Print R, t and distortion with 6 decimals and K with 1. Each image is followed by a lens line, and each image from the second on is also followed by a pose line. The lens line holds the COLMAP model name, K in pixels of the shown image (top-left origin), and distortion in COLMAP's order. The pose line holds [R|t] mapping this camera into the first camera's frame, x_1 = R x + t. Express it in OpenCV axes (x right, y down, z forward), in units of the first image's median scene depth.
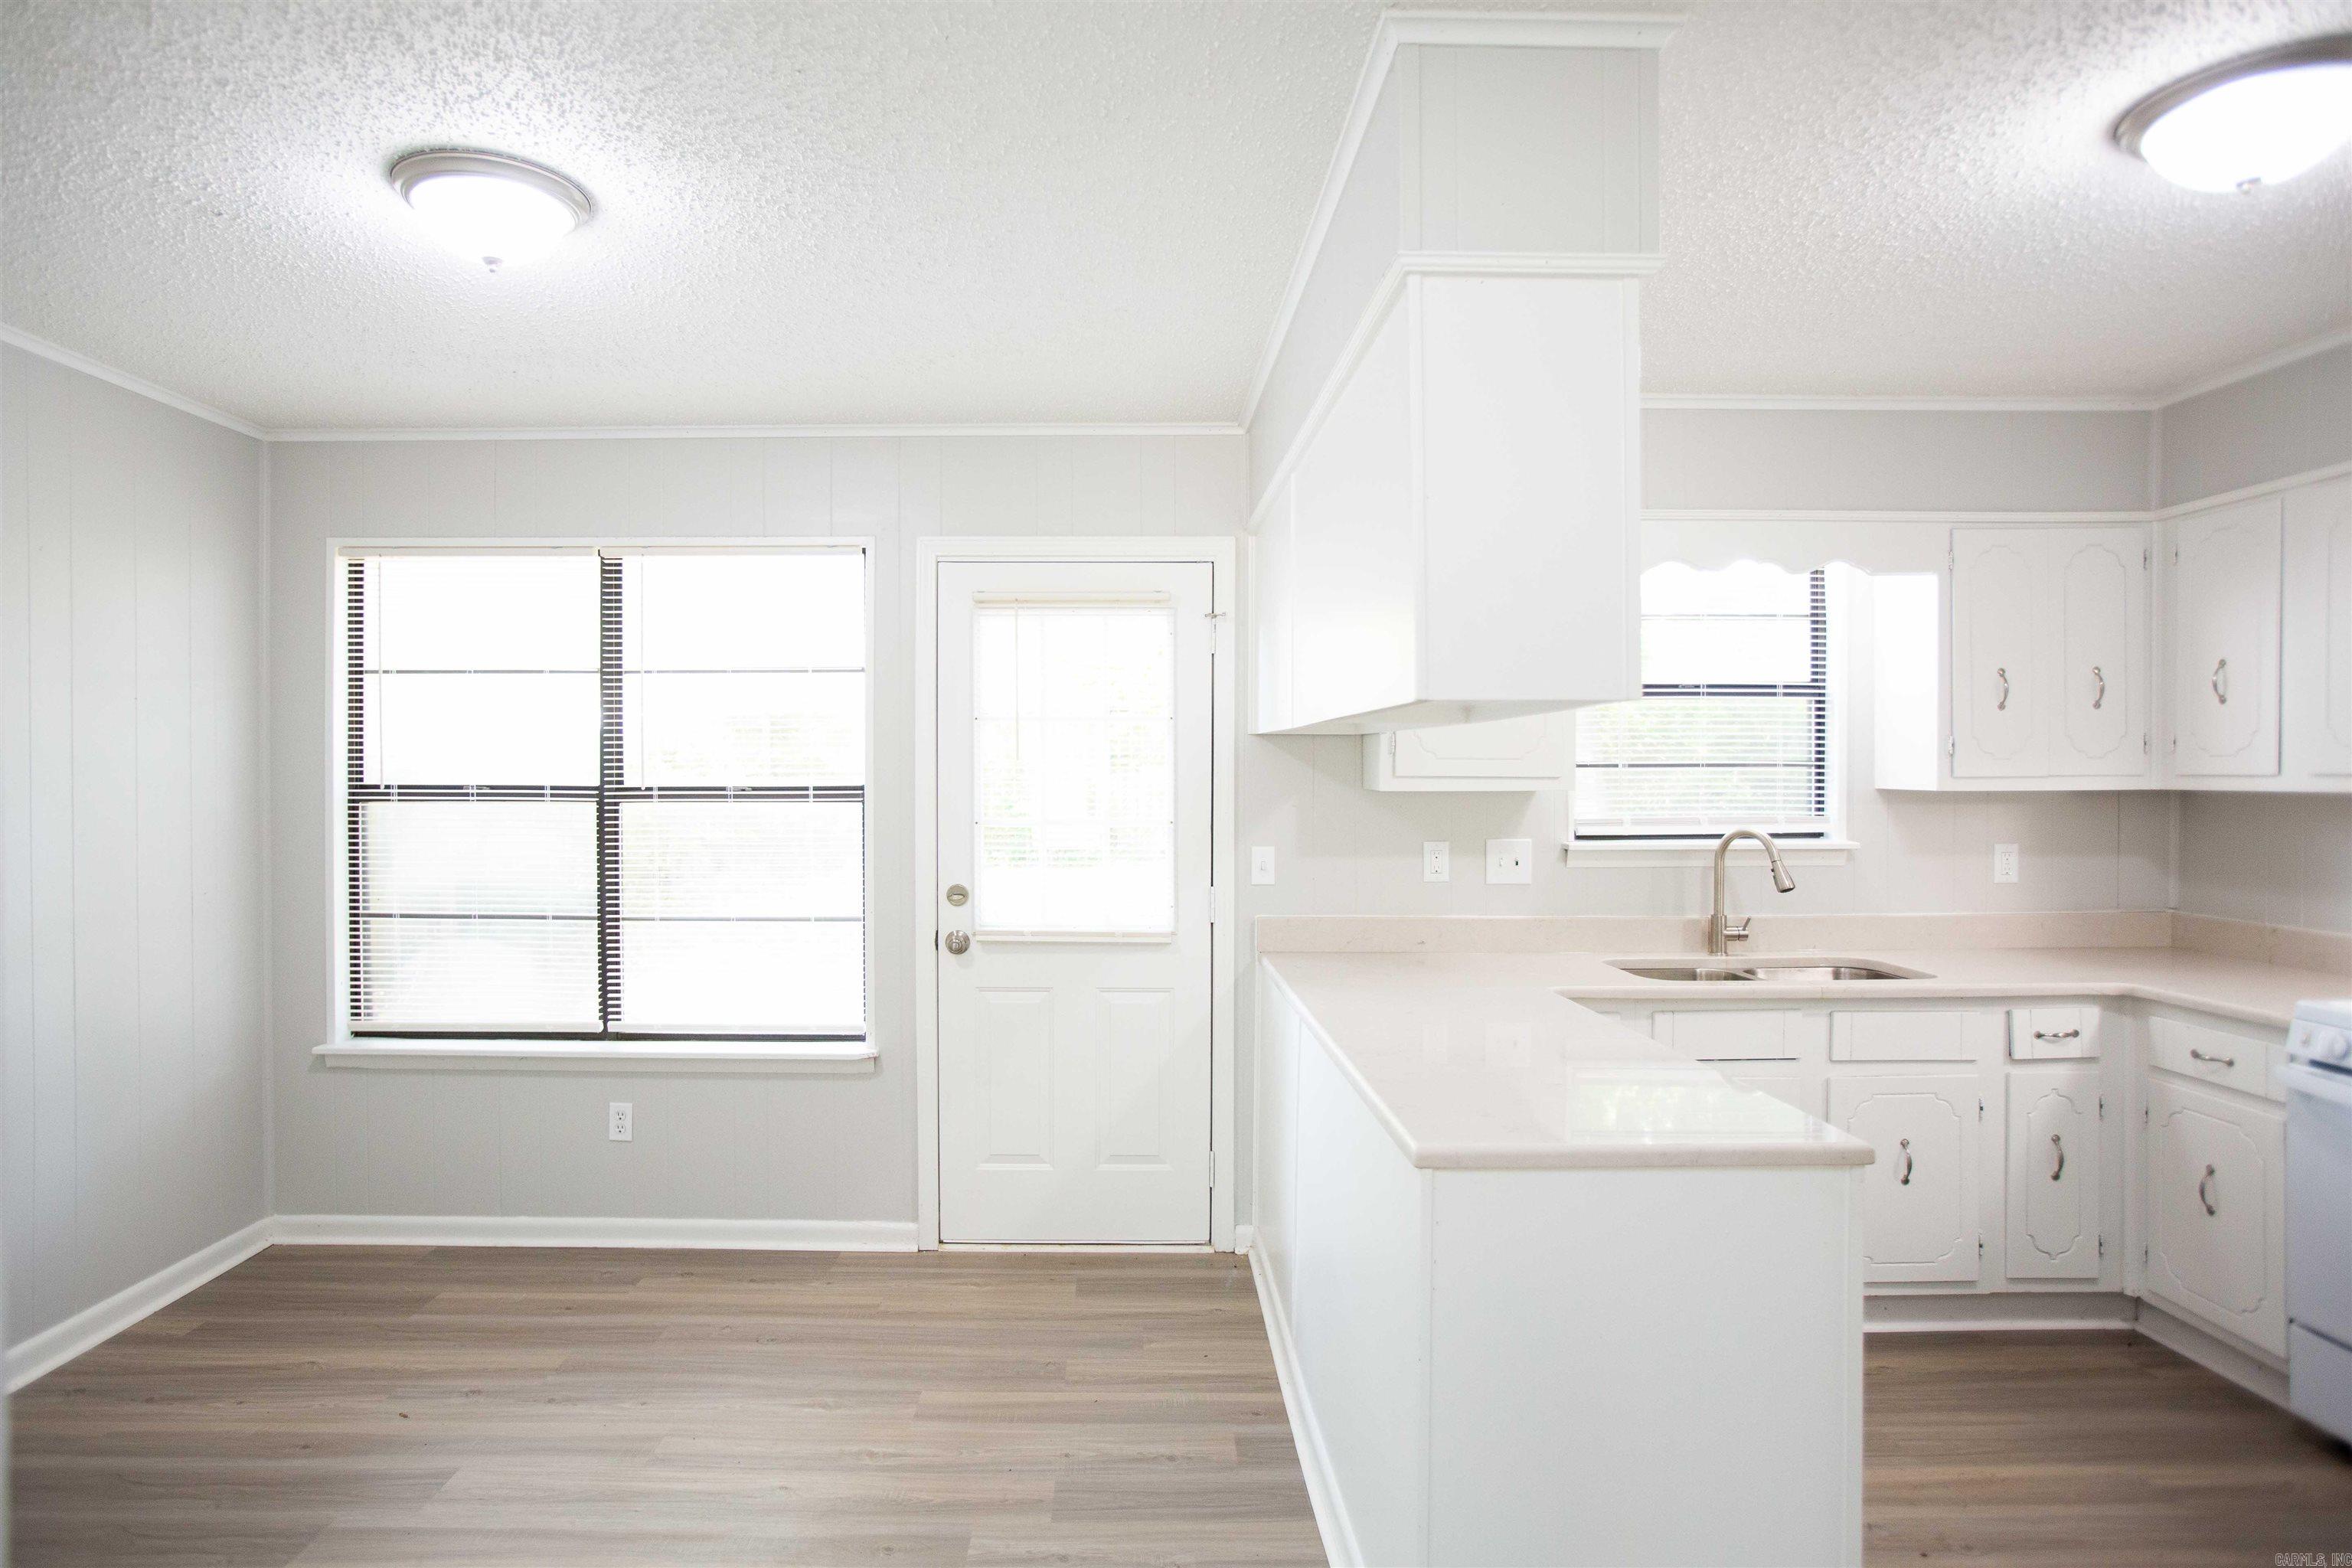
lens RADIAL K [[1309.9, 0, 1103.9], [0, 1309.9, 783.9], [0, 0, 1]] dist [-0.064190, 0.038786]
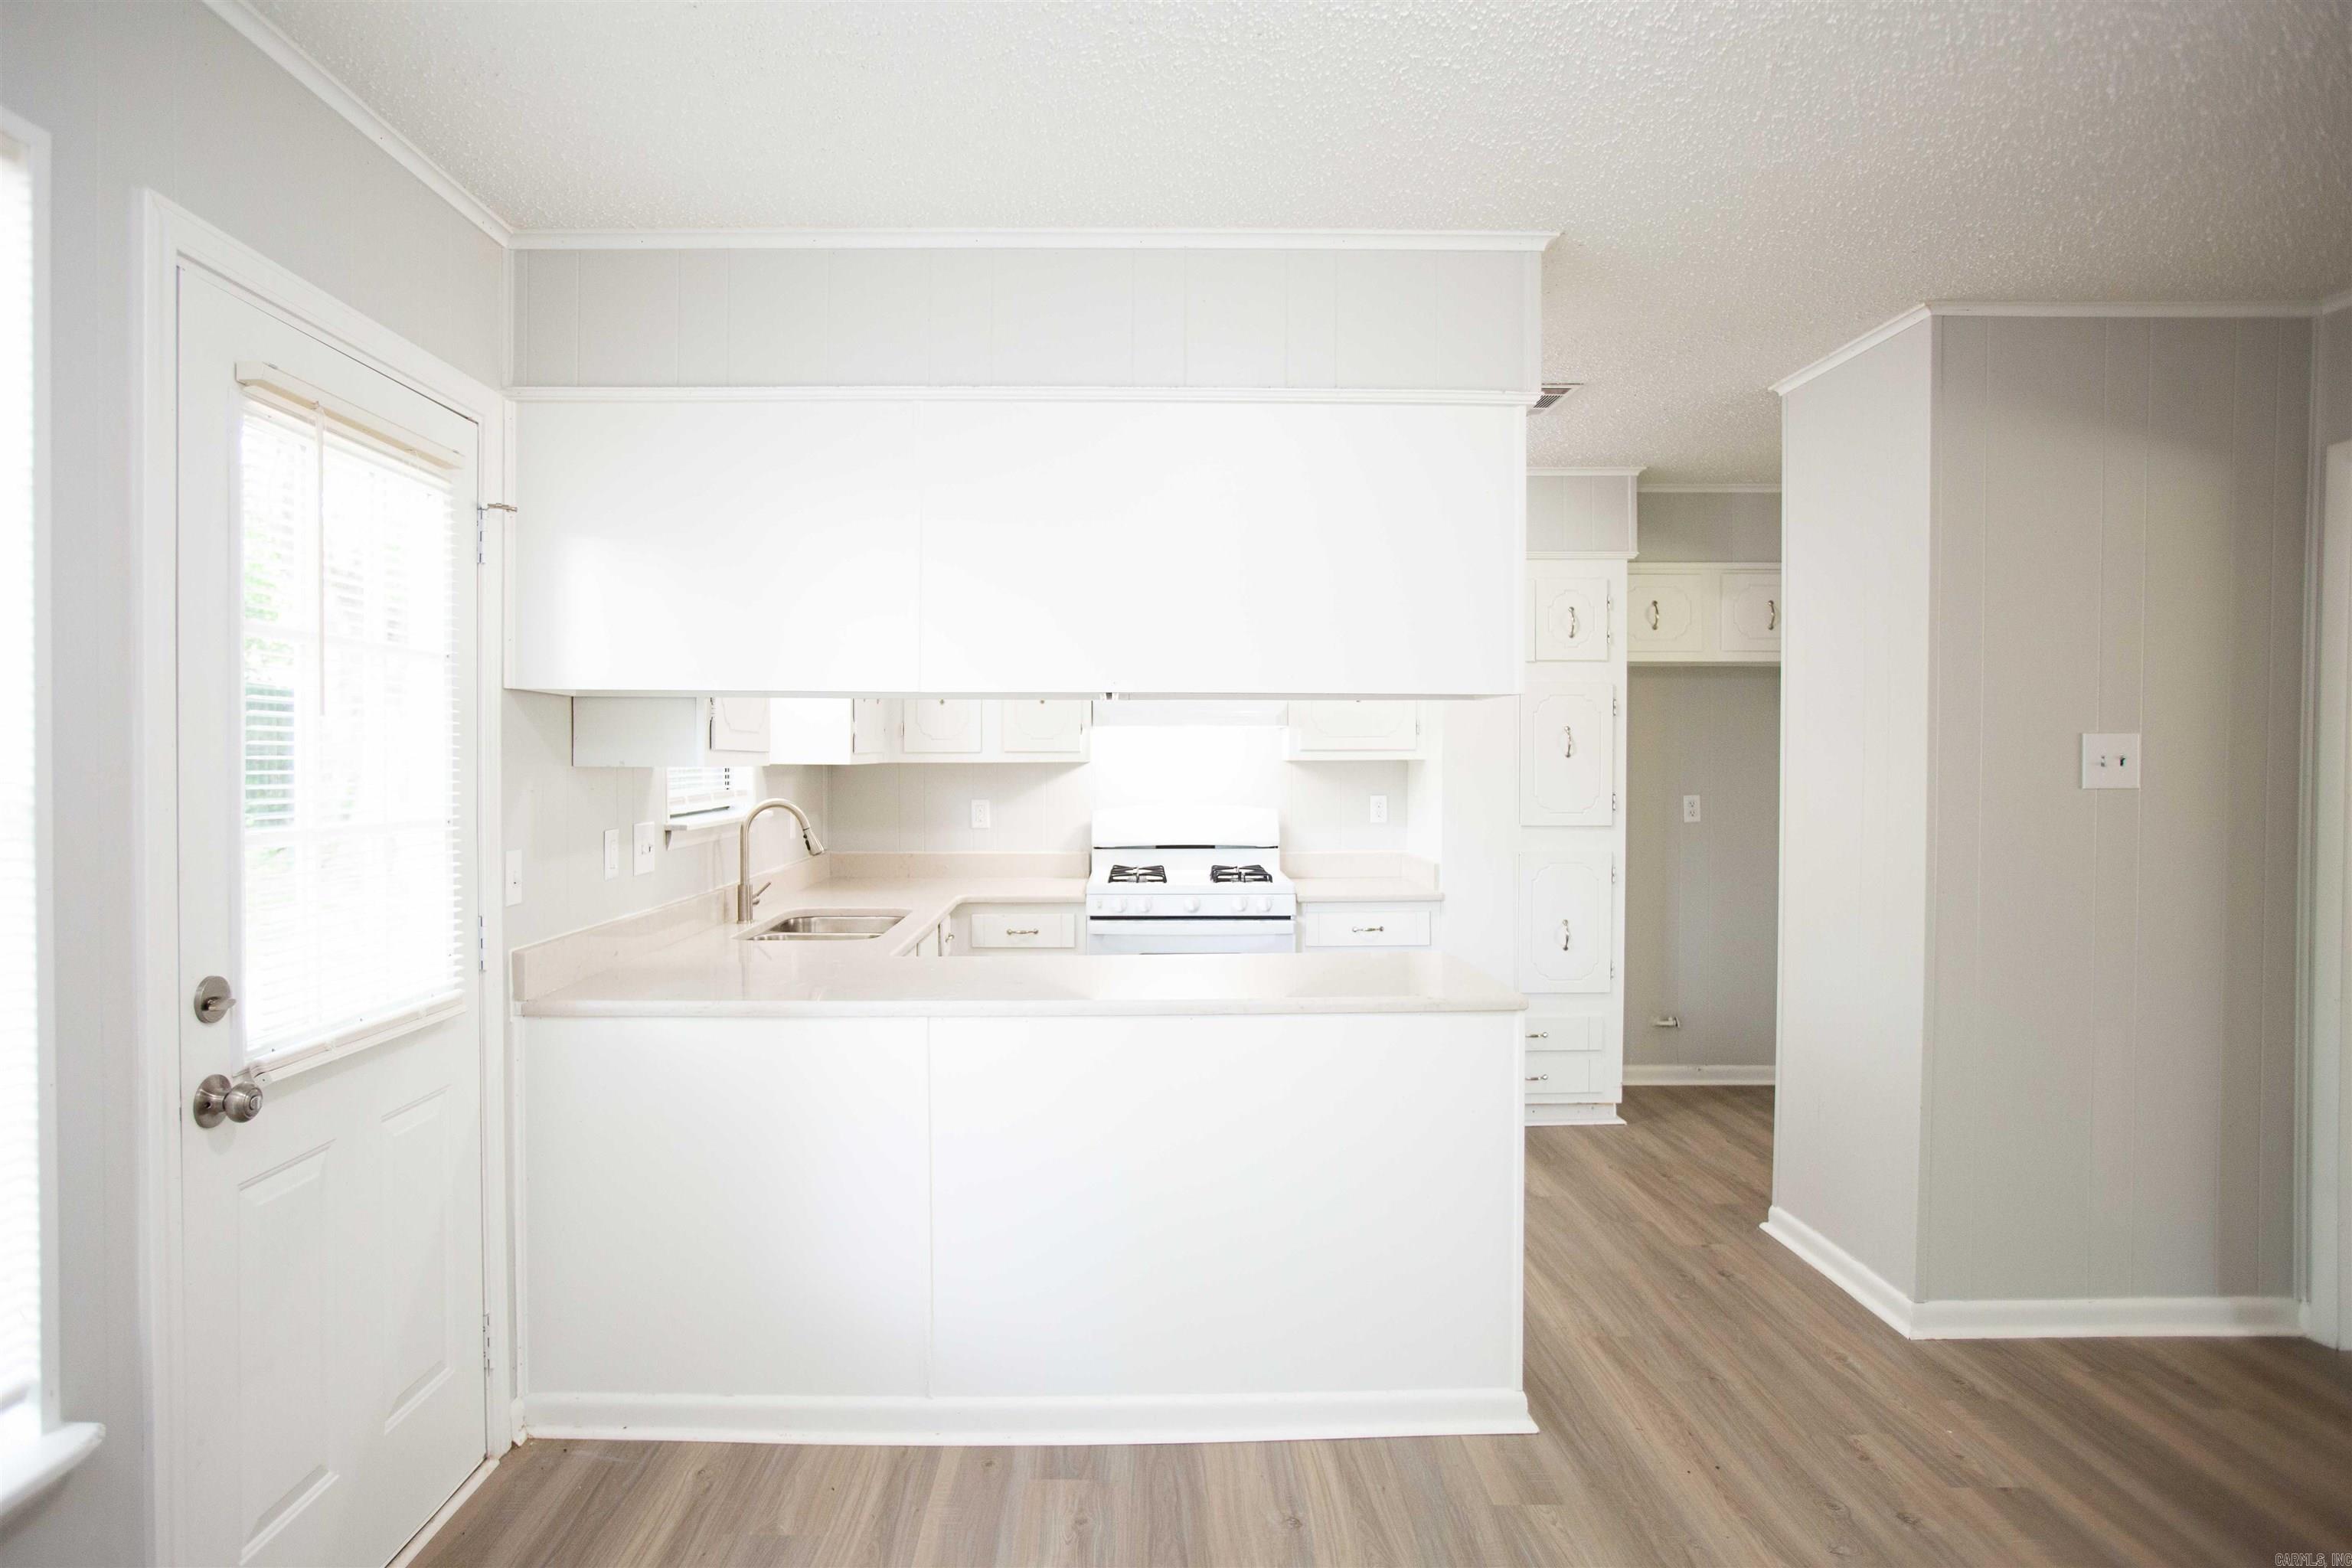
lens RADIAL K [[1309.9, 0, 1136.9], [0, 1309.9, 777.4], [0, 0, 1]] dist [-0.064190, 0.038786]
pose [[-0.018161, -0.013178, 0.999748, -0.592205], [0.010459, 0.999856, 0.013370, 0.003396], [-0.999780, 0.010699, -0.018021, 0.703967]]
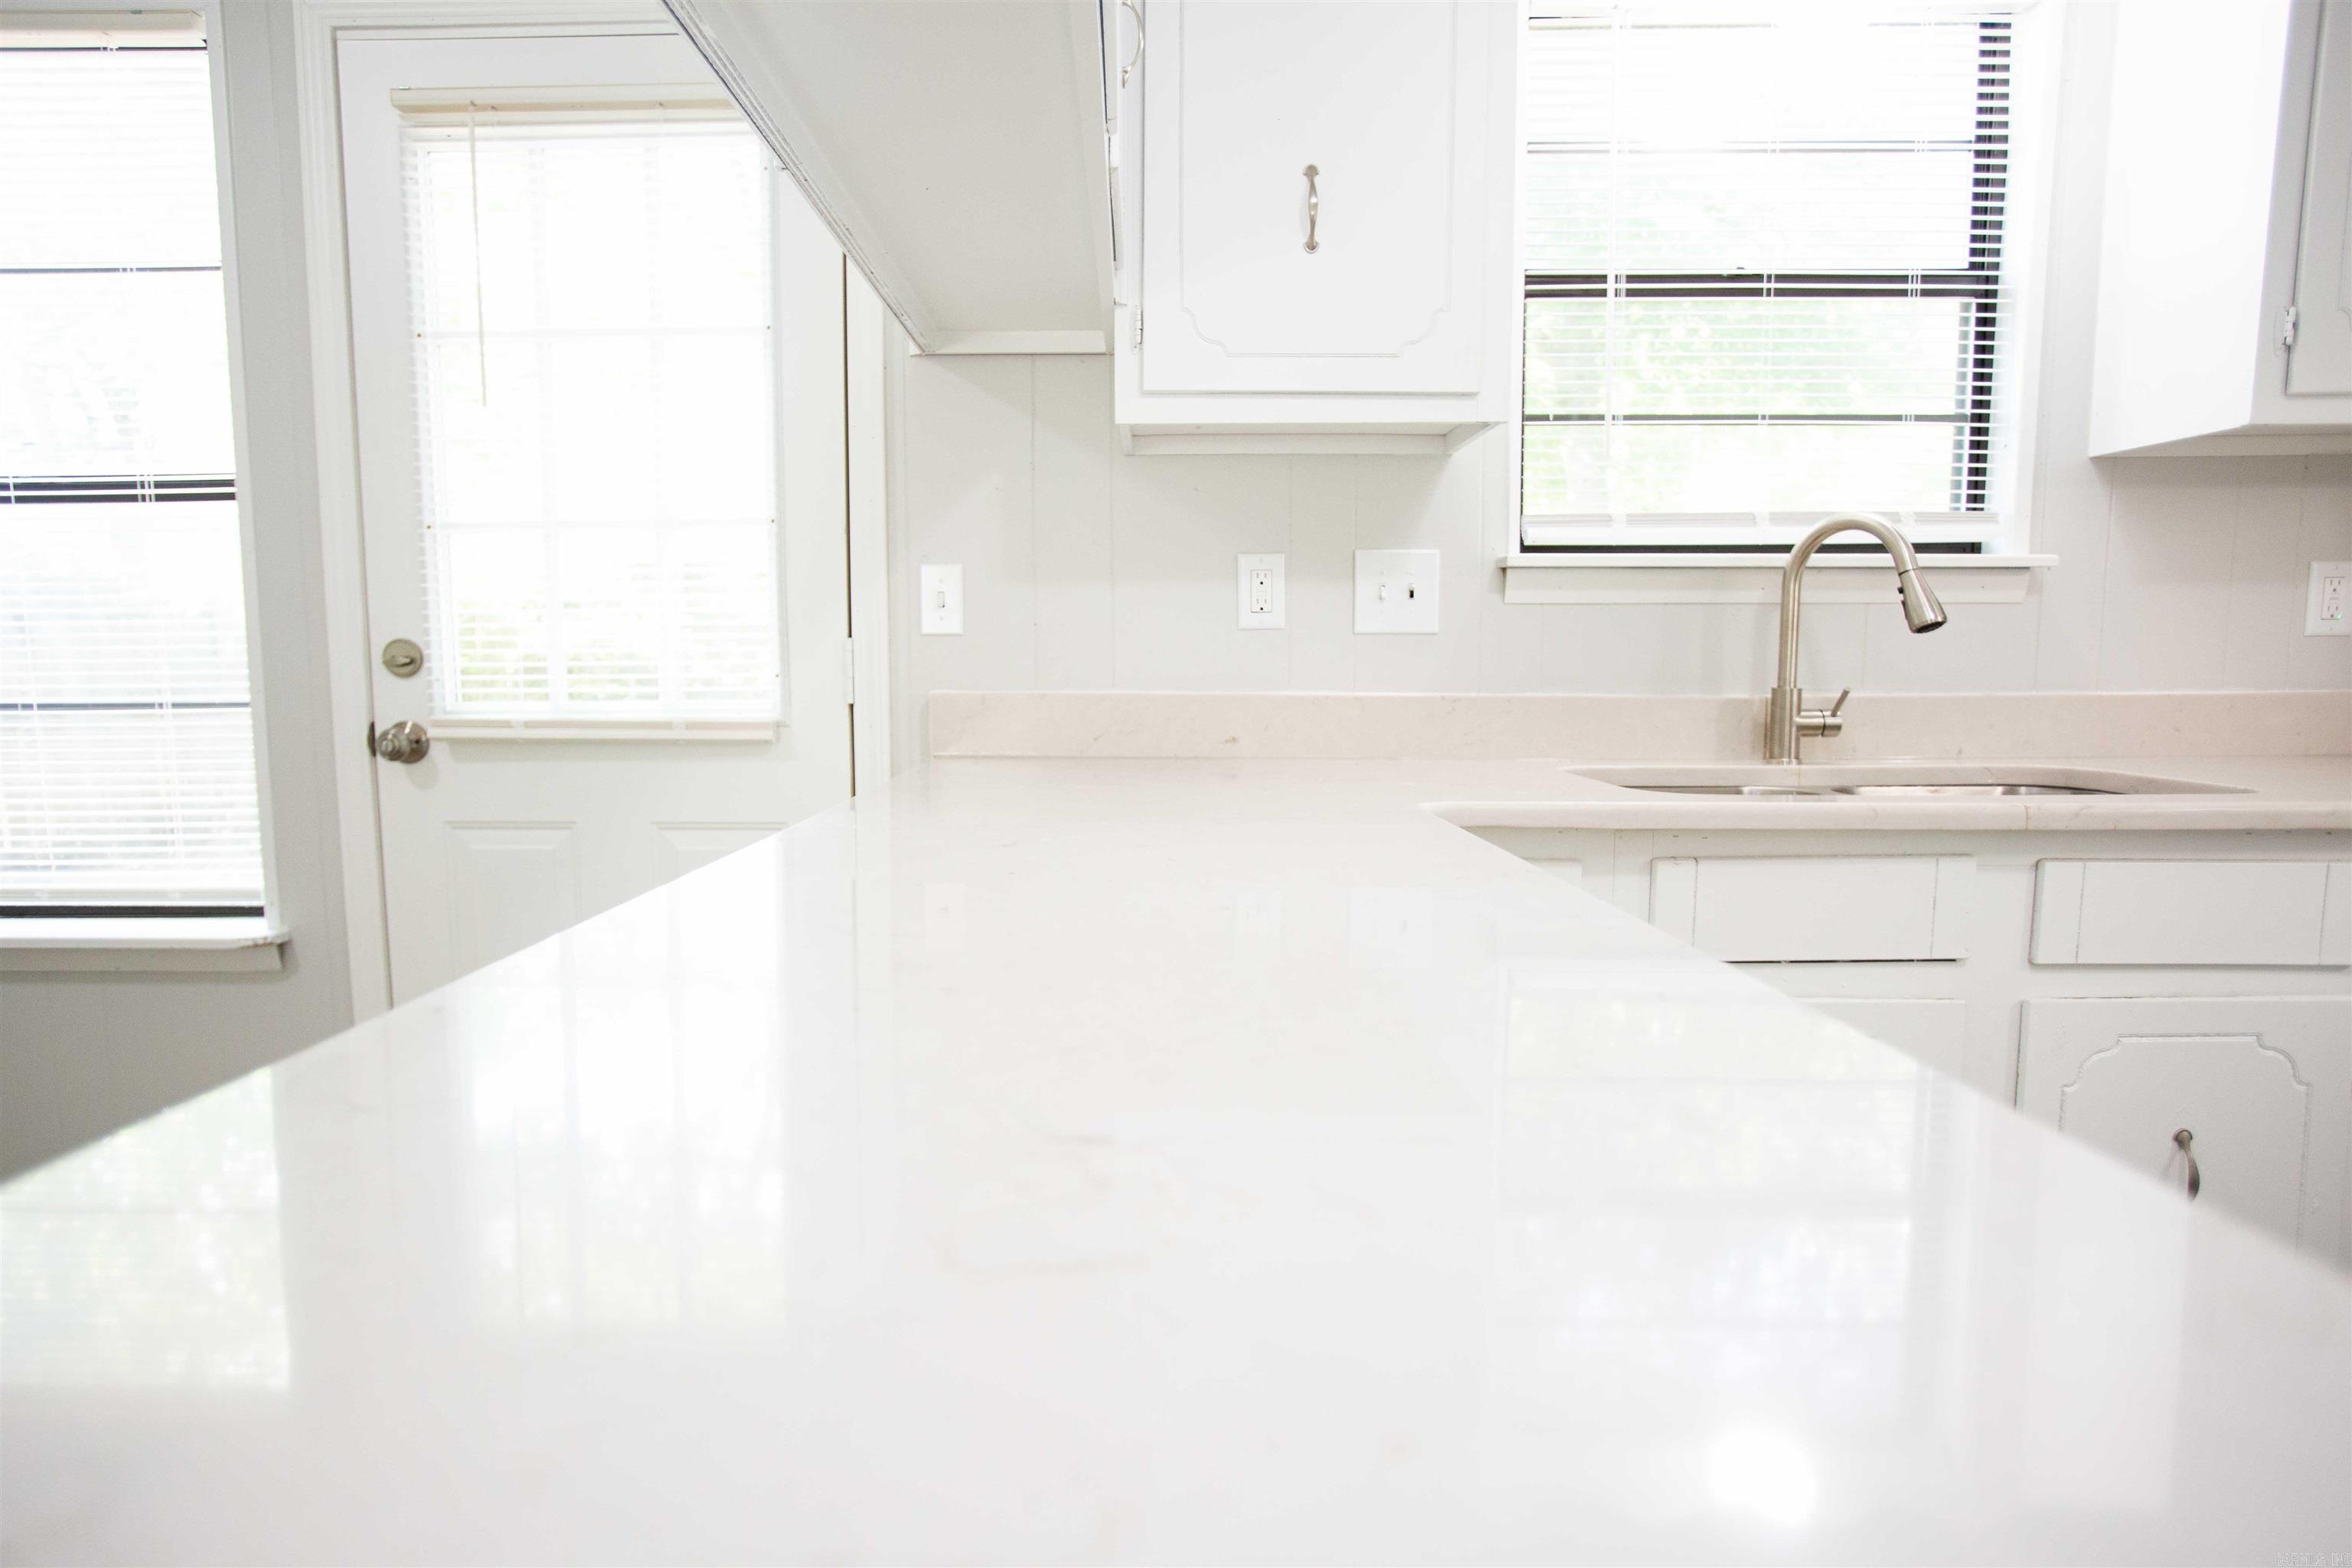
lens RADIAL K [[1309.9, 0, 1106.0], [0, 1309.9, 788.0], [0, 0, 1]] dist [-0.064190, 0.038786]
pose [[0.999899, -0.001778, -0.014125, 0.204081], [0.003092, 0.995610, 0.093549, 0.092693], [0.013897, -0.093584, 0.995514, 0.466168]]
